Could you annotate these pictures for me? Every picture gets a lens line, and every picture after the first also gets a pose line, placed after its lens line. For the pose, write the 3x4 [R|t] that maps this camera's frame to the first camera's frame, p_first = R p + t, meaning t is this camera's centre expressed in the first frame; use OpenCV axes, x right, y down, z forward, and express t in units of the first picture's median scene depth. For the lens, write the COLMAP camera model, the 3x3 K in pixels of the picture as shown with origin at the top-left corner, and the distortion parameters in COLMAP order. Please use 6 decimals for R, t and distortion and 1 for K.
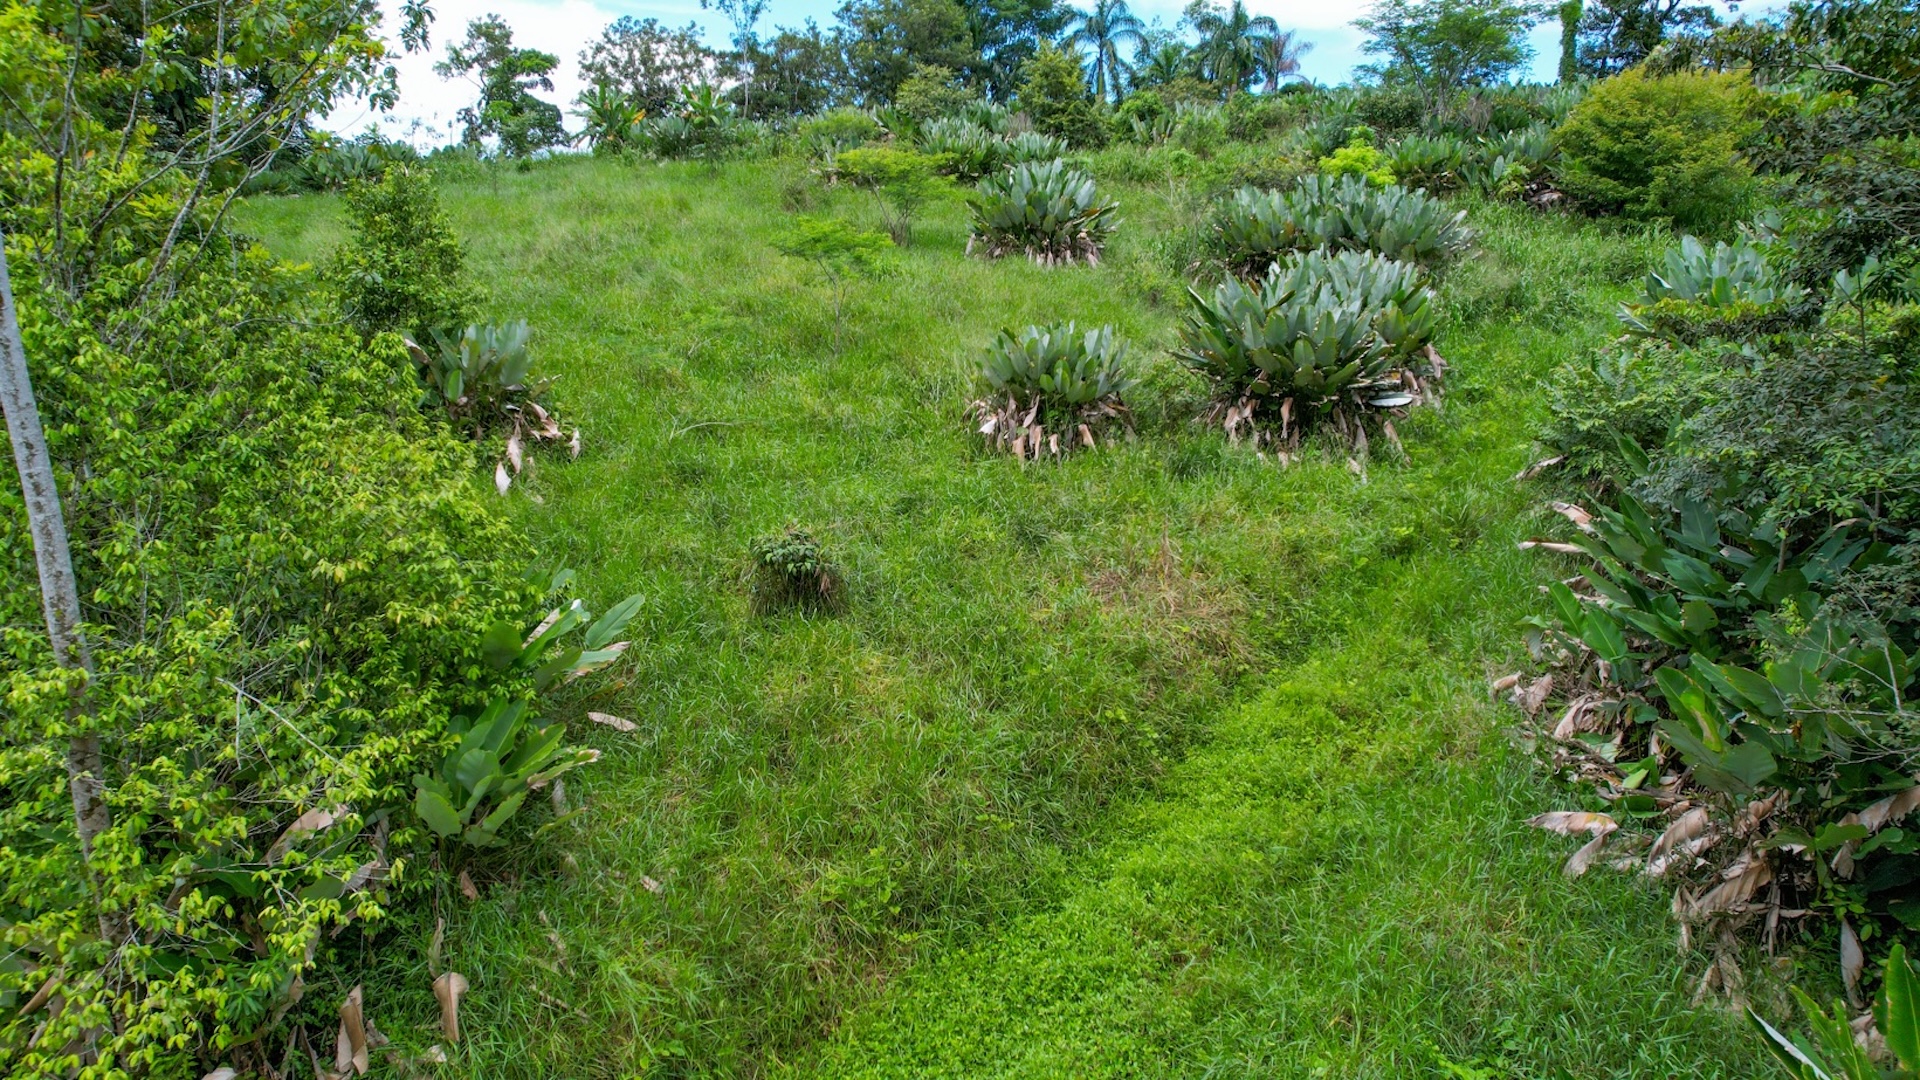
lens RADIAL K [[1244.9, 0, 960.0], [0, 1244.9, 540.0], [0, 0, 1]] dist [-0.063832, 0.056568]
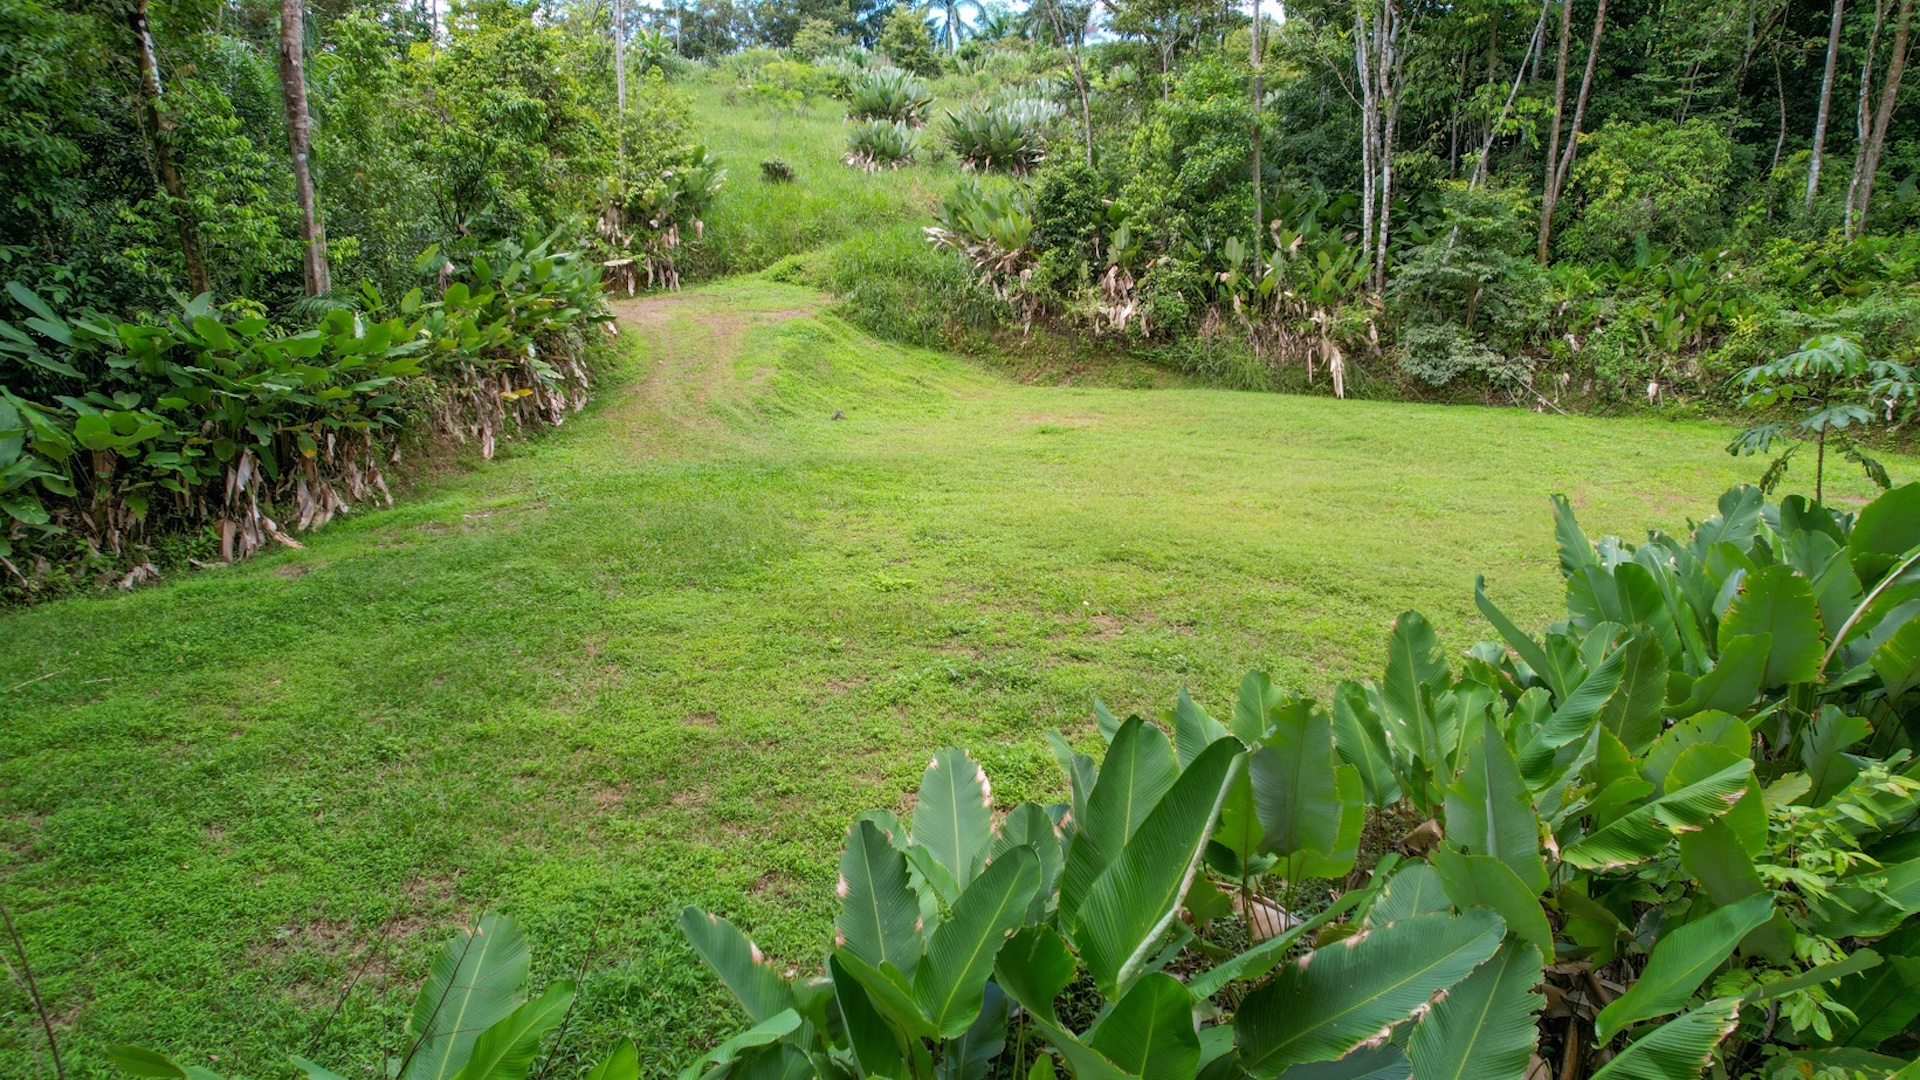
lens RADIAL K [[1244.9, 0, 960.0], [0, 1244.9, 540.0], [0, 0, 1]] dist [-0.063832, 0.056568]
pose [[0.995953, -0.016475, 0.088355, 0.003602], [0.015114, 0.999757, 0.016046, 0.188506], [-0.088598, -0.014645, 0.995960, -0.421031]]
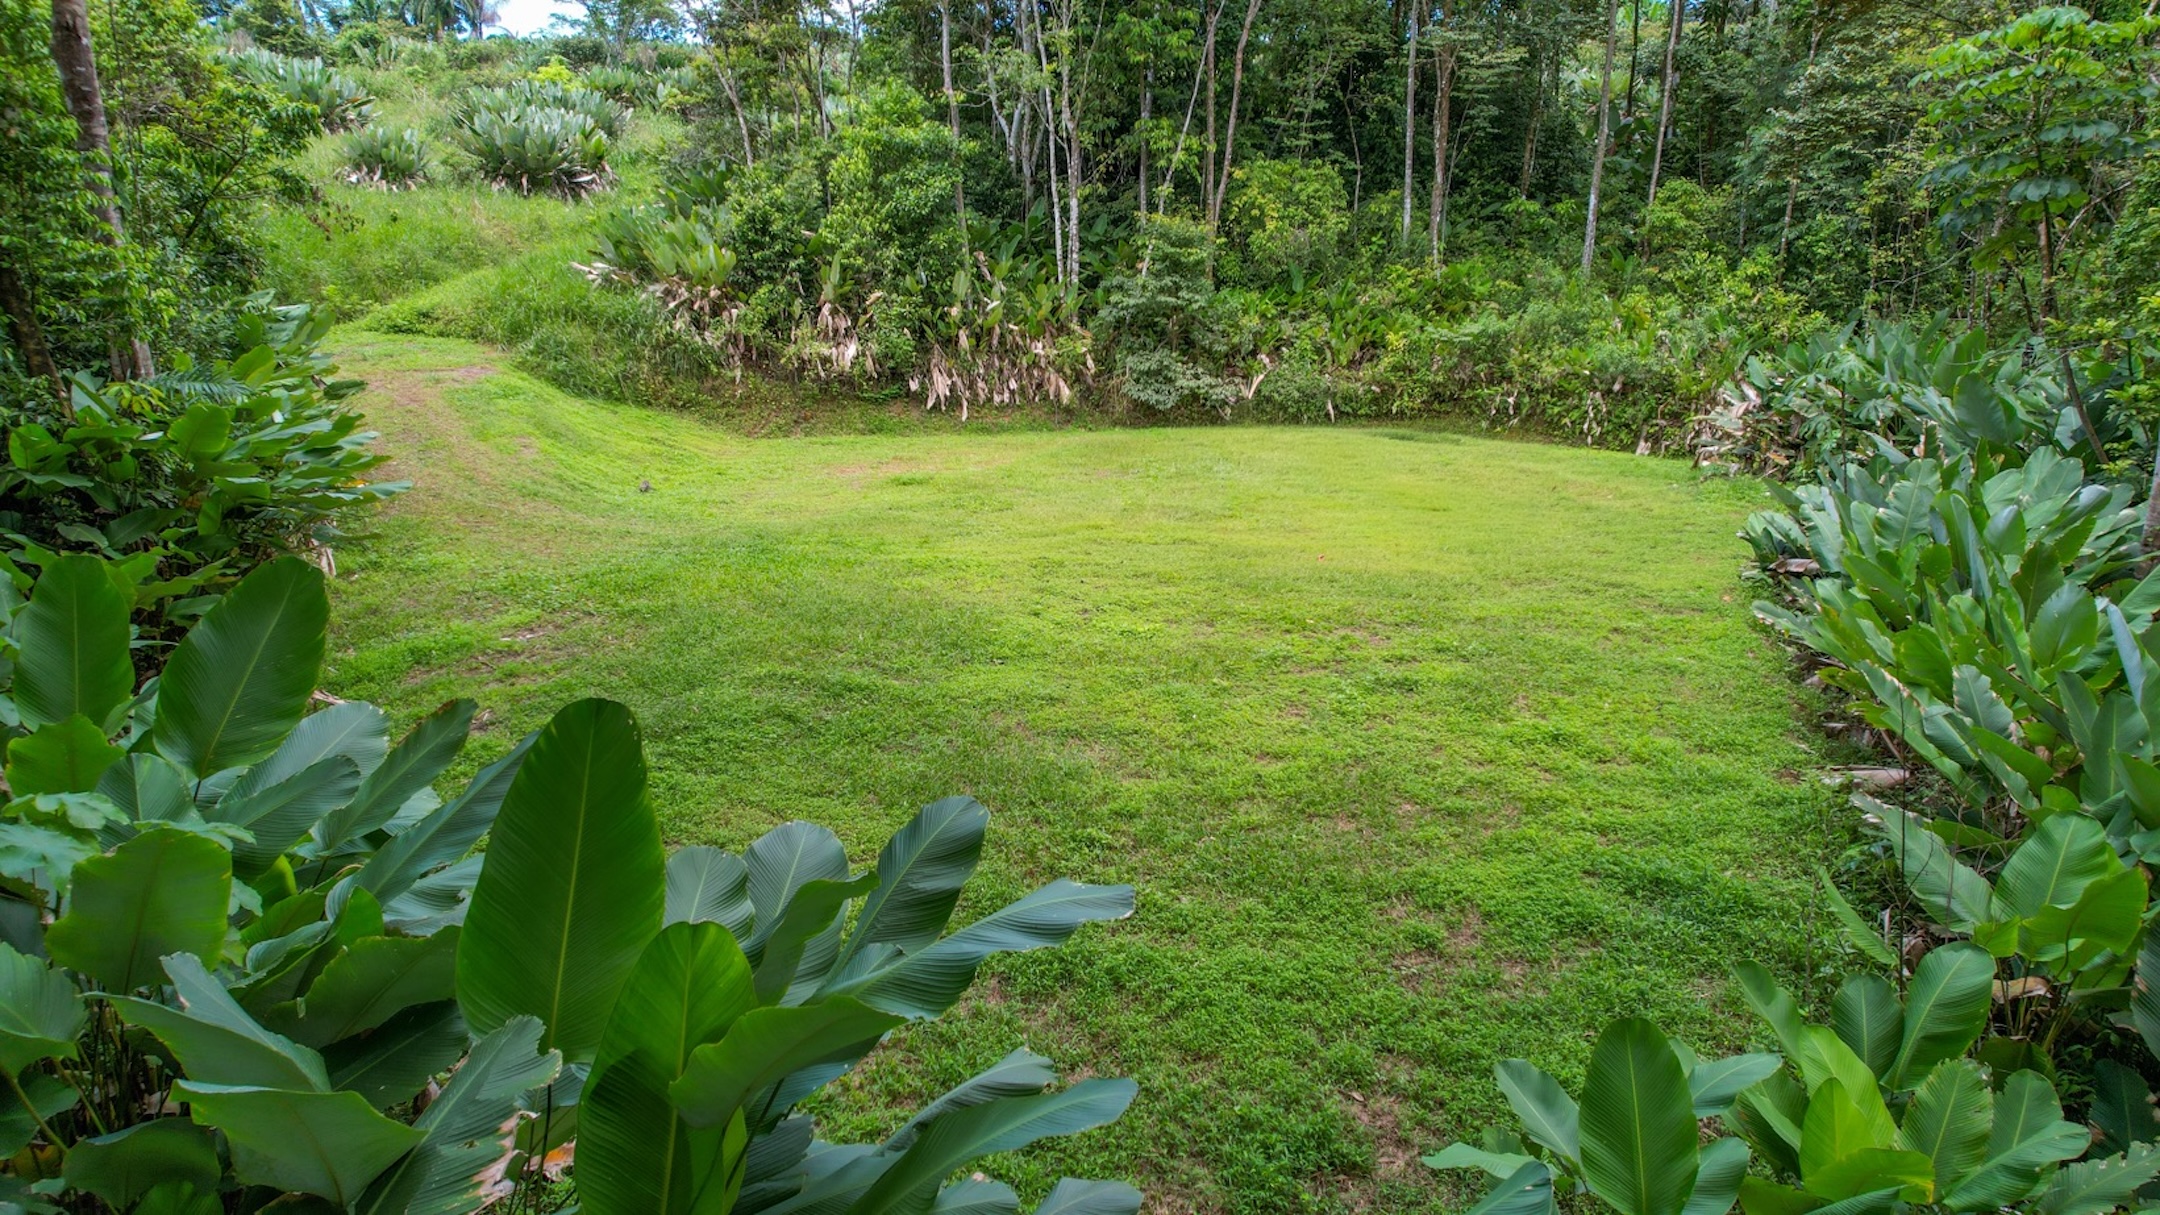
lens RADIAL K [[1400.5, 0, 1080.0], [0, 1400.5, 607.5], [0, 0, 1]] dist [-0.063832, 0.056568]
pose [[0.807636, -0.142287, 0.572257, -0.119546], [0.131453, 0.989474, 0.060503, 0.180539], [-0.574843, 0.026360, 0.817839, -0.403365]]
